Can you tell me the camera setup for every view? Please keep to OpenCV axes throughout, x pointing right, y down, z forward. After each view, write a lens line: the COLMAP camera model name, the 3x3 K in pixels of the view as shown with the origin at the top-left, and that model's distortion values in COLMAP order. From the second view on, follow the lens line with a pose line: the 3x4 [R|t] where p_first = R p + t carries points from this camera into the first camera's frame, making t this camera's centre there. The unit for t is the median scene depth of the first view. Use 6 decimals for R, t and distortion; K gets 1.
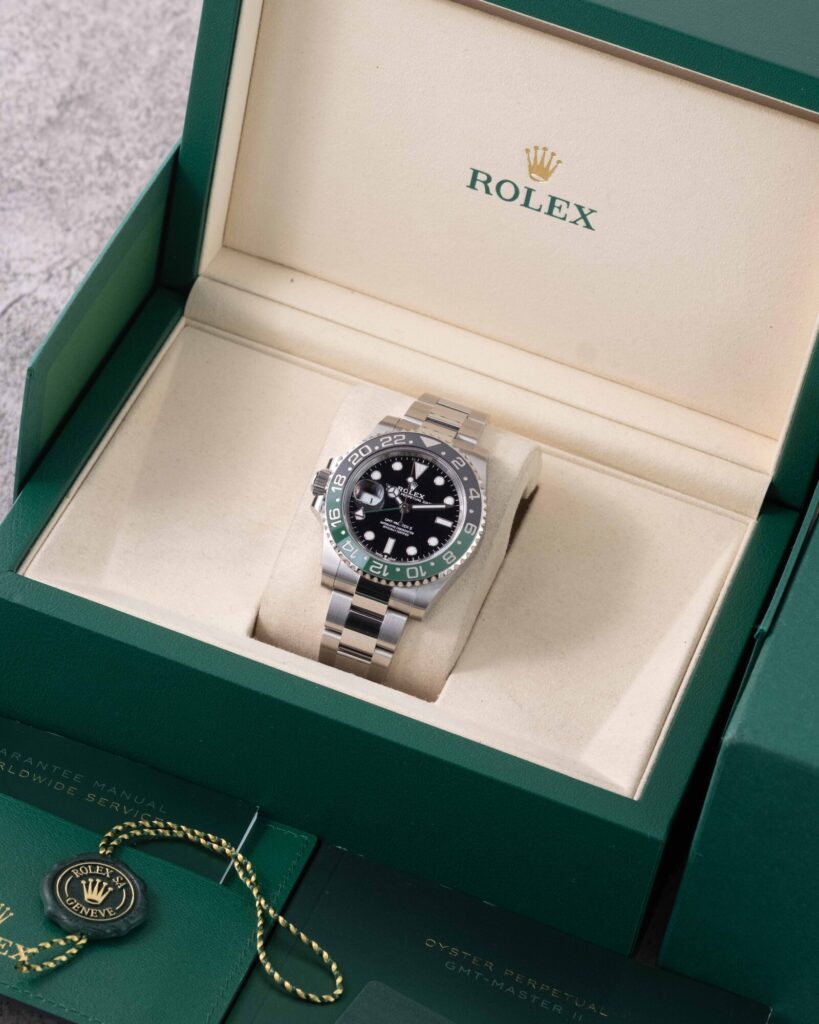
lens RADIAL K [[3837.0, 0, 409.5], [0, 3837.0, 512.0], [0, 0, 1]] dist [0.457070, -4.896706]
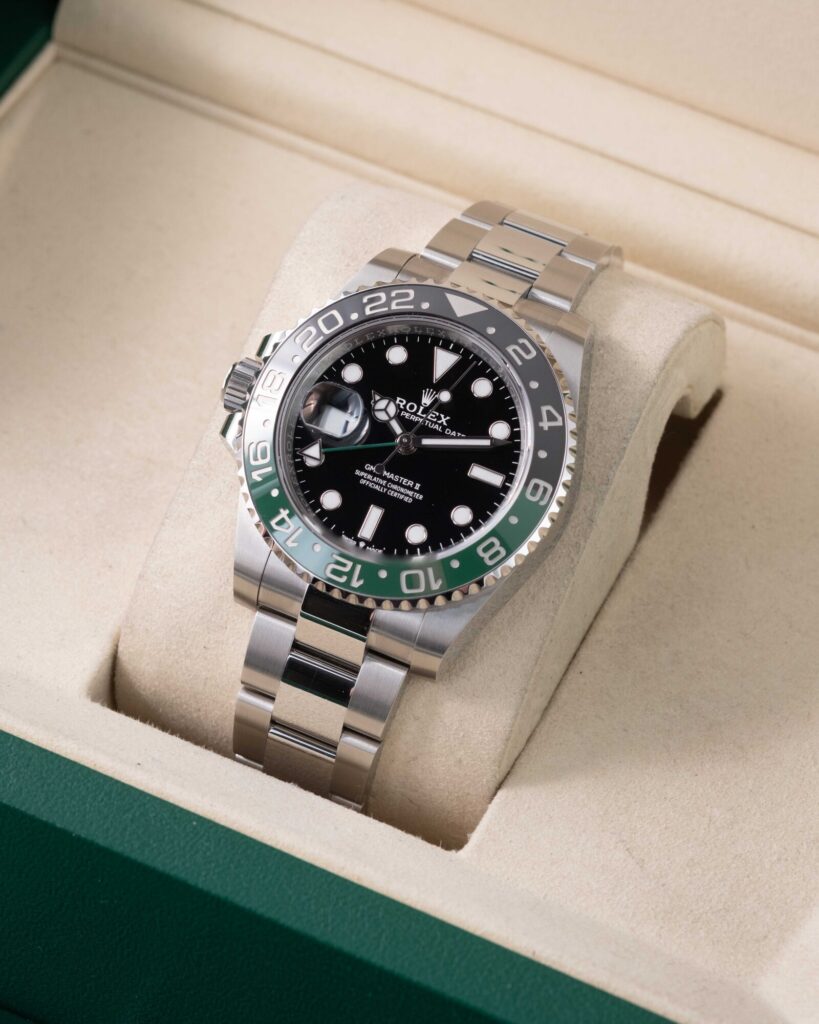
lens RADIAL K [[3837.0, 0, 409.5], [0, 3837.0, 512.0], [0, 0, 1]] dist [0.457070, -4.896706]
pose [[0.989551, 0.024707, -0.142051, 0.067240], [-0.016399, 0.998102, 0.059359, -0.020902], [0.143248, -0.056409, 0.988078, 0.524607]]
